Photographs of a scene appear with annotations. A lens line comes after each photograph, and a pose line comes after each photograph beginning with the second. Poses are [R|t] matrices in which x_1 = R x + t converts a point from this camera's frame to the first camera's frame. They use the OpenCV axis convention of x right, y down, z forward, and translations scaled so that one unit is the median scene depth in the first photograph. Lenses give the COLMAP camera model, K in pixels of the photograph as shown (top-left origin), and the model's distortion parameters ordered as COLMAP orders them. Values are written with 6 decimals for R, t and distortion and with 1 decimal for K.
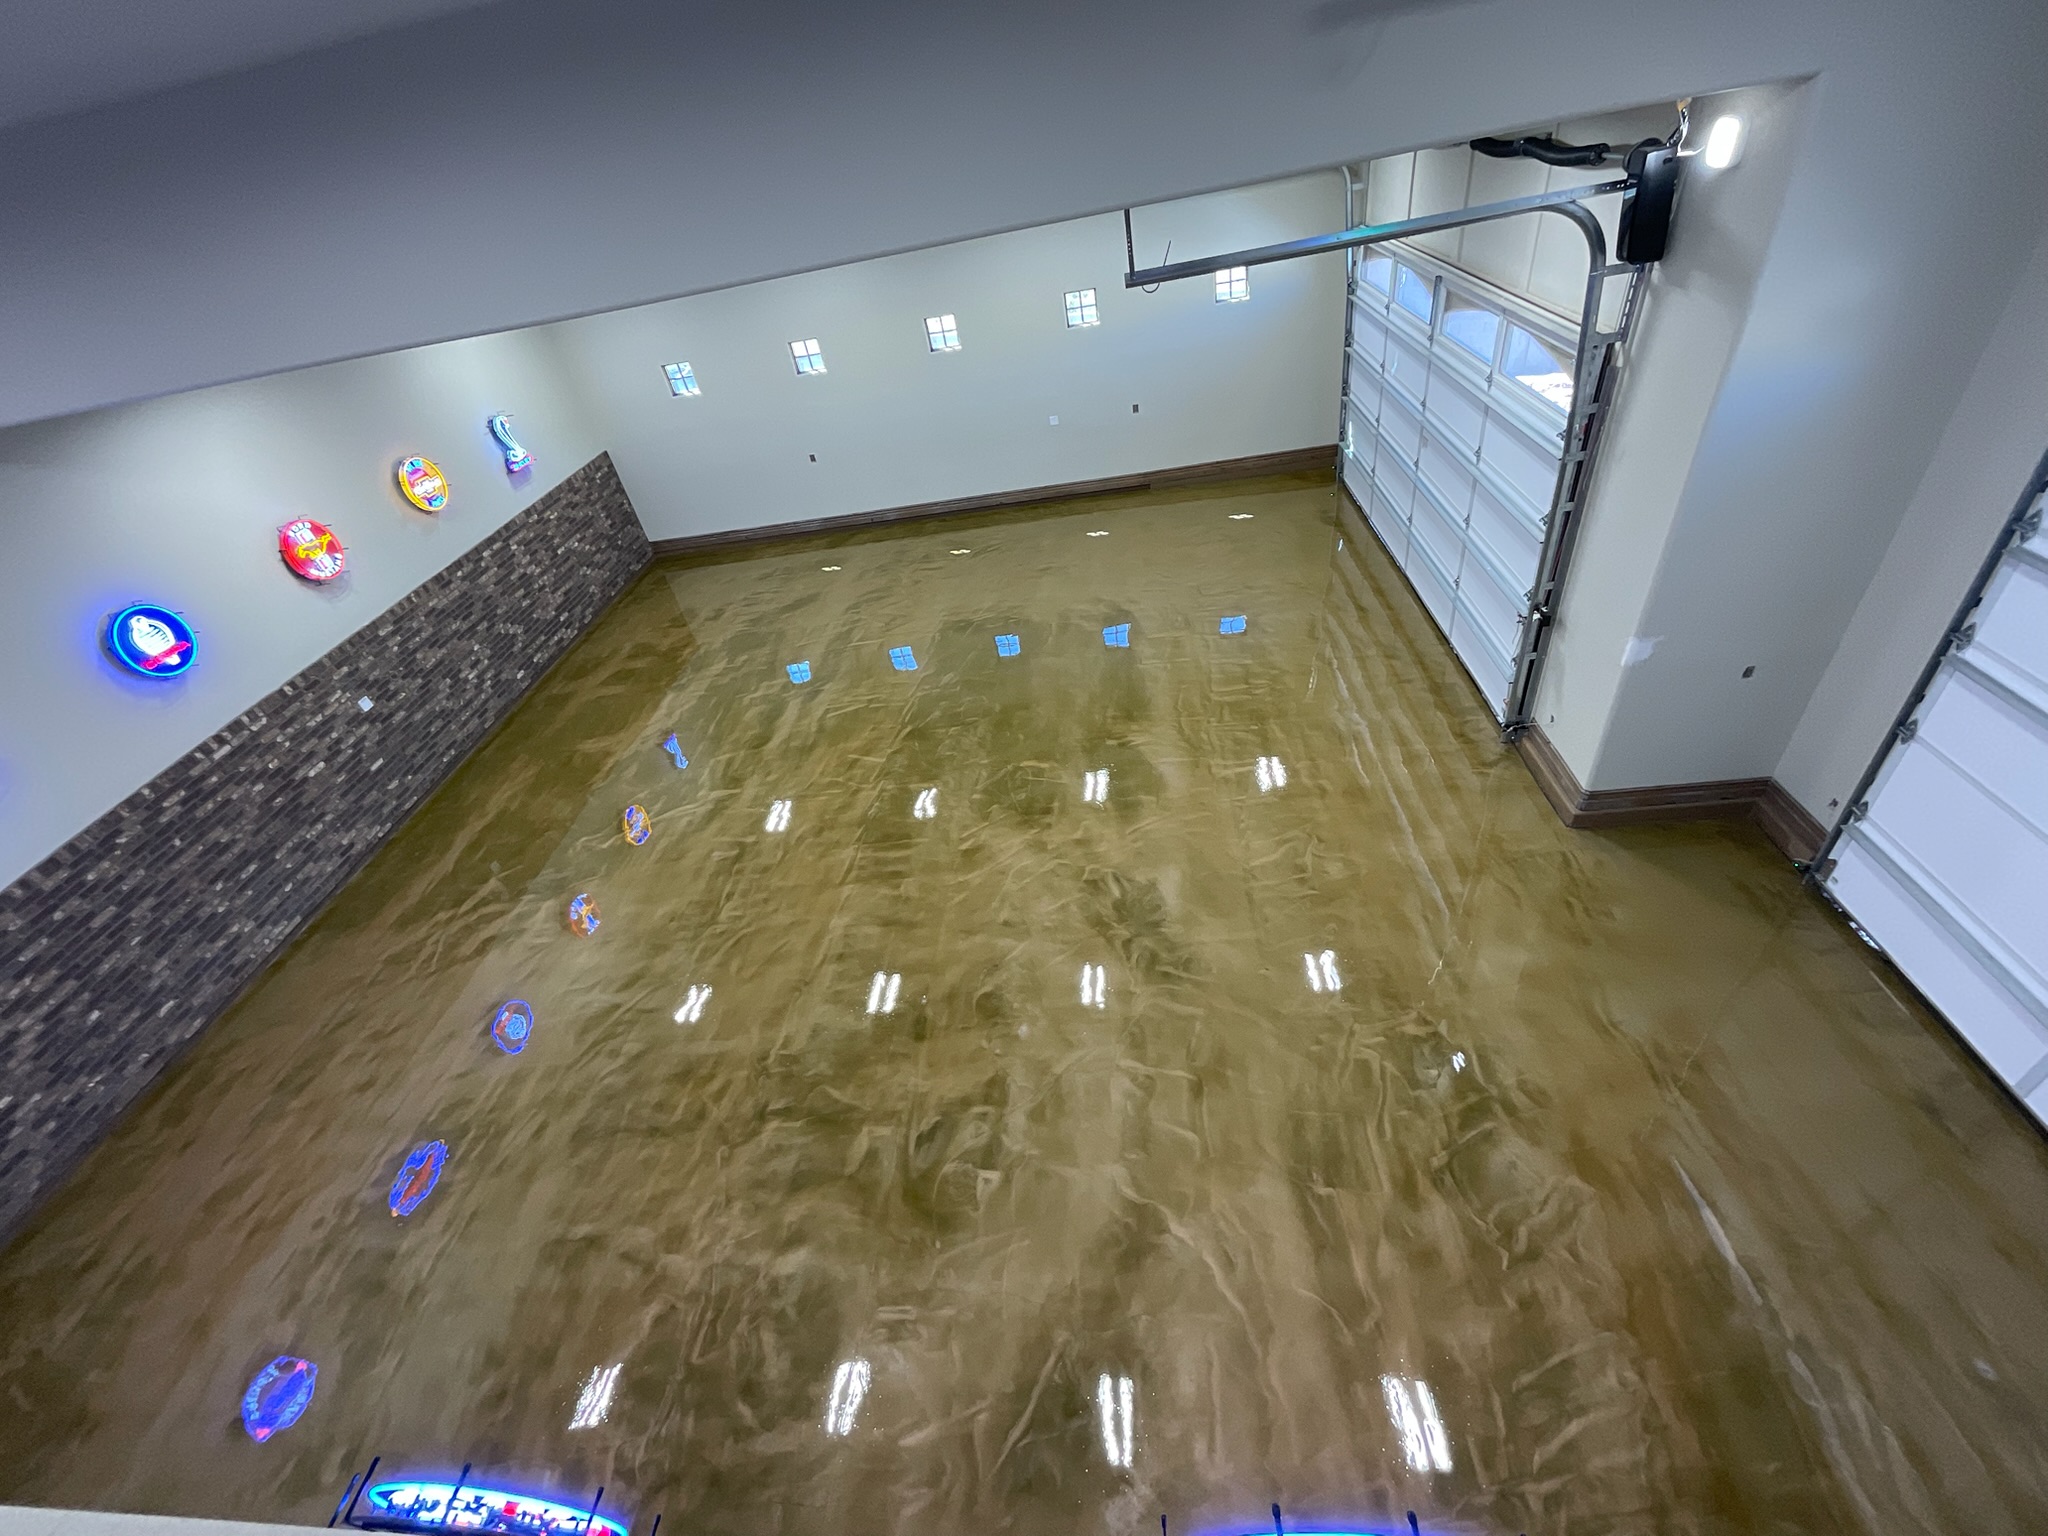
lens RADIAL K [[828.8, 0, 1029.2], [0, 828.8, 760.3], [0, 0, 1]] dist [-0.004083, -0.000326]
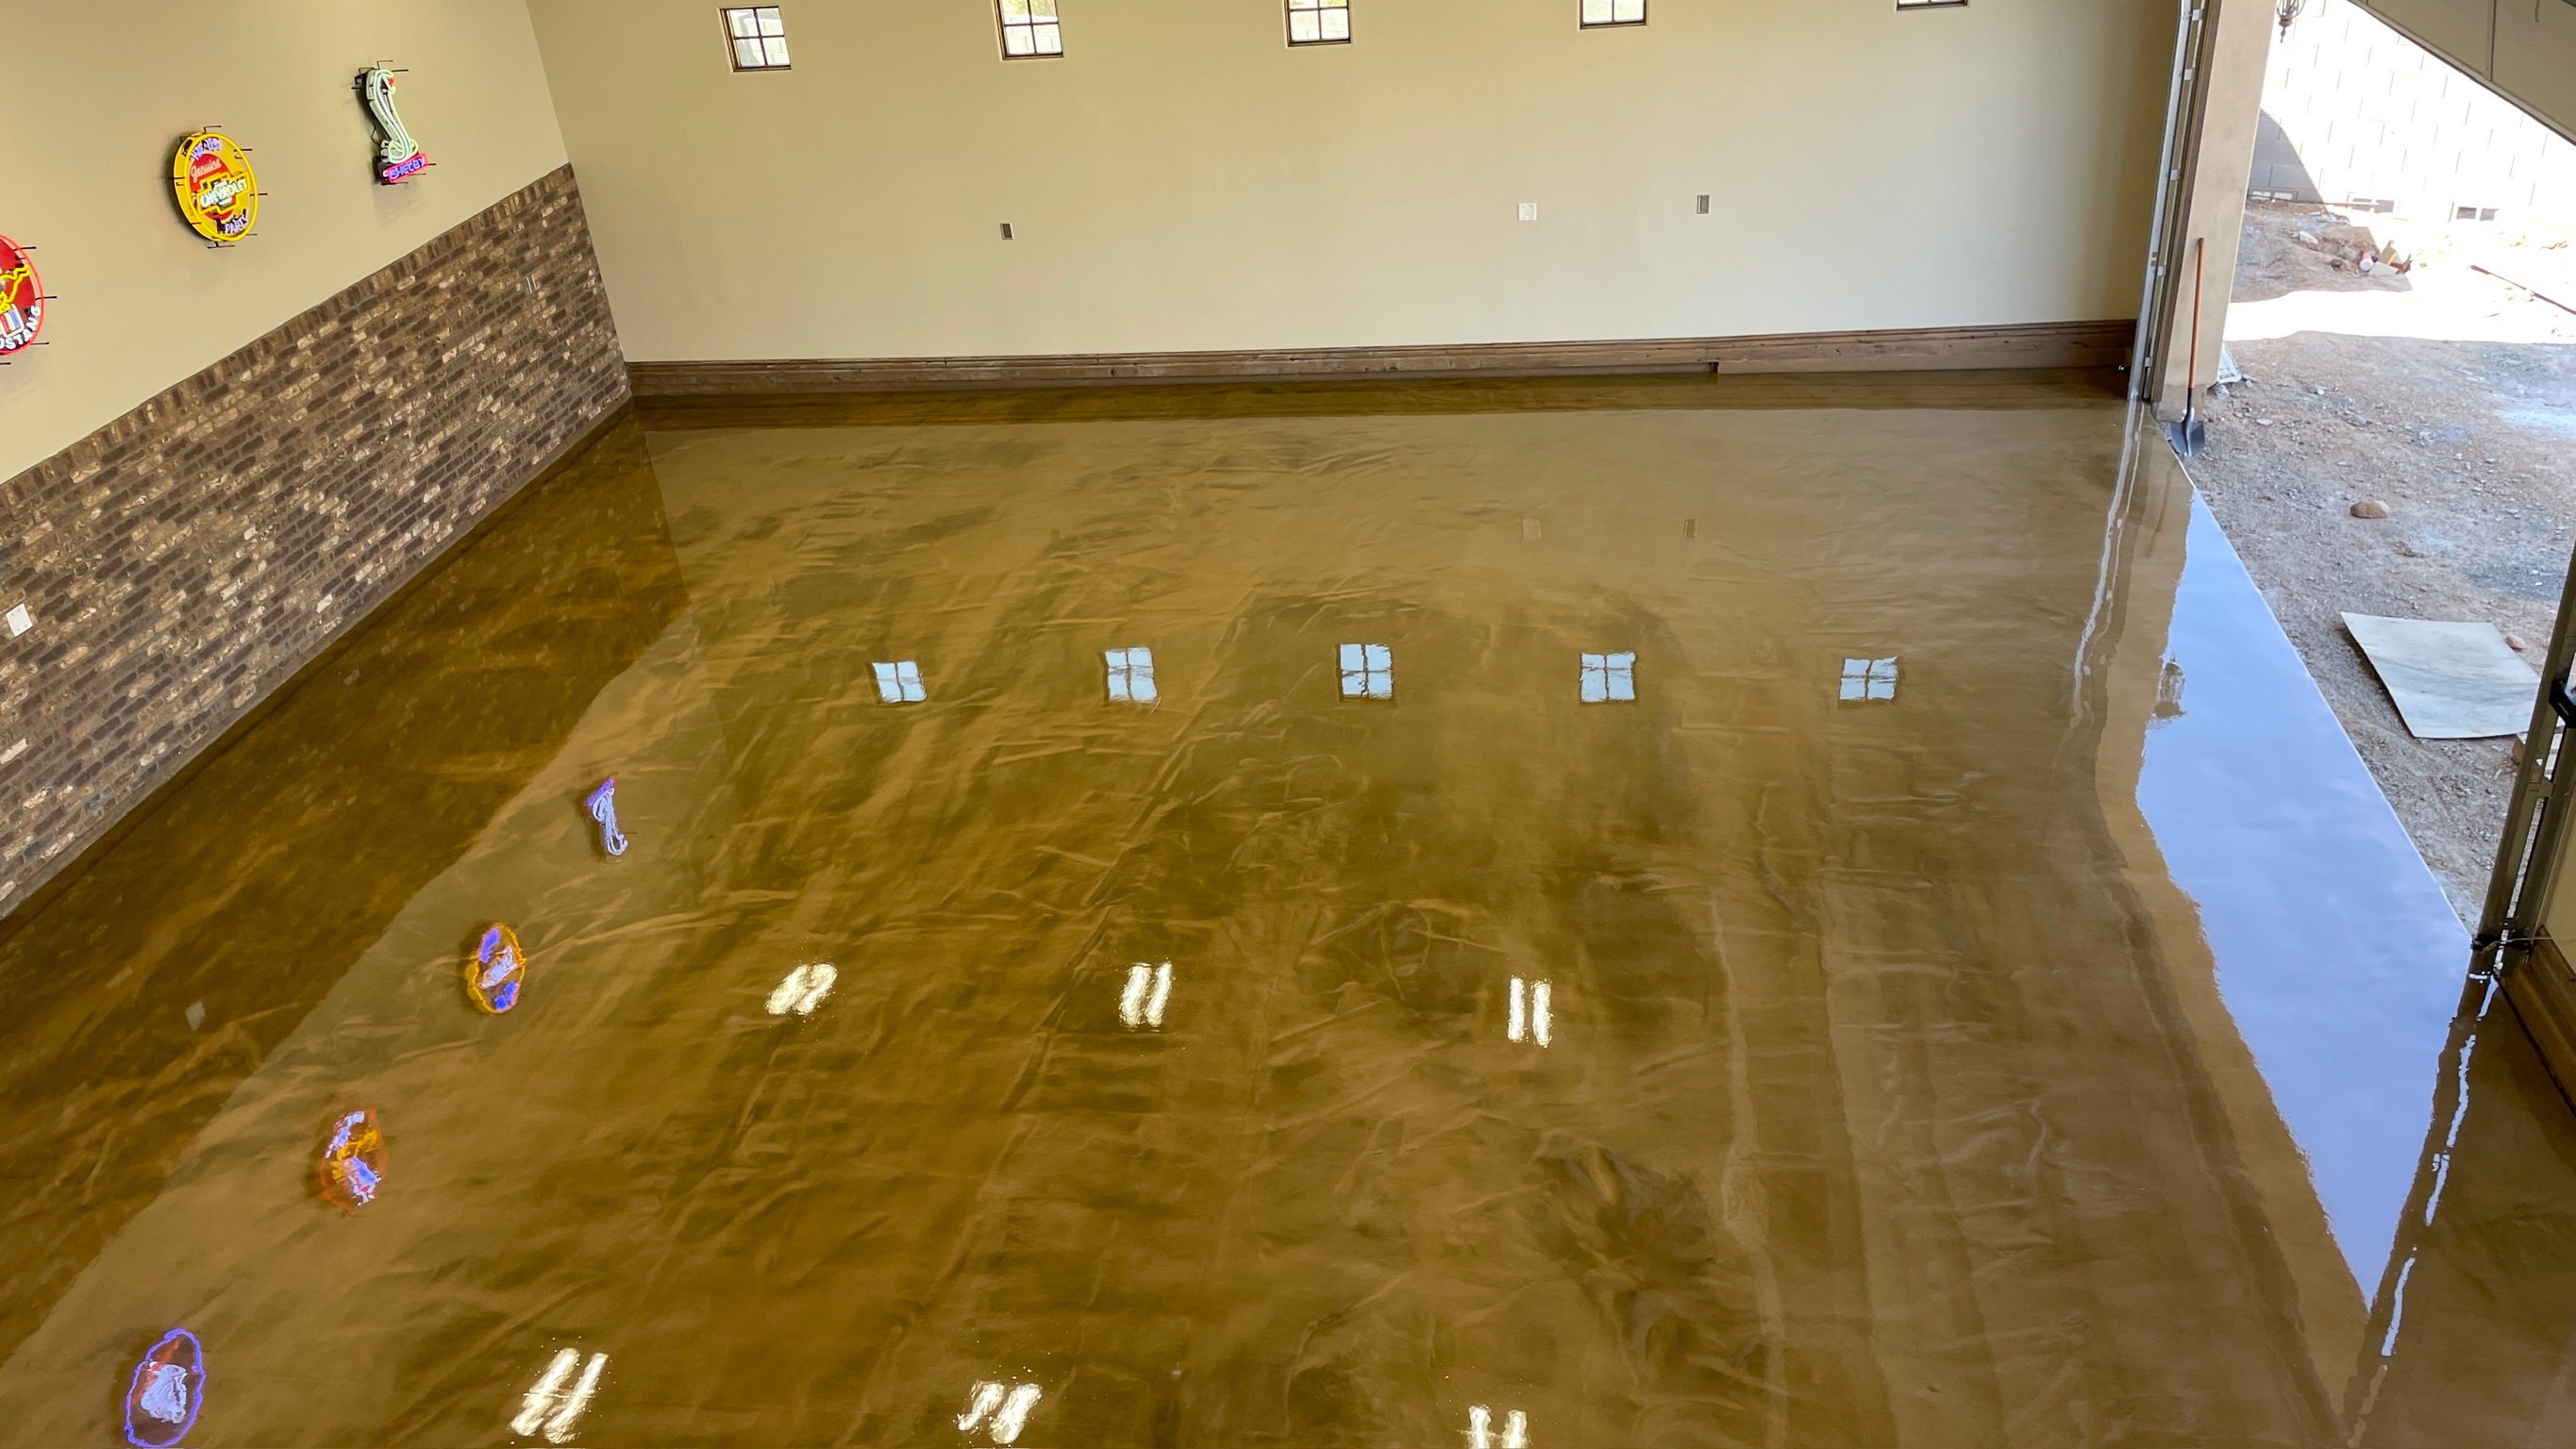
lens RADIAL K [[1936.8, 0, 1314.5], [0, 1936.8, 697.0], [0, 0, 1]] dist [0.088855, -0.113411]
pose [[0.993238, 0.114082, -0.021533, -0.053912], [-0.115975, 0.983478, -0.139003, 0.048632], [0.005319, 0.140560, 0.990058, -0.096634]]
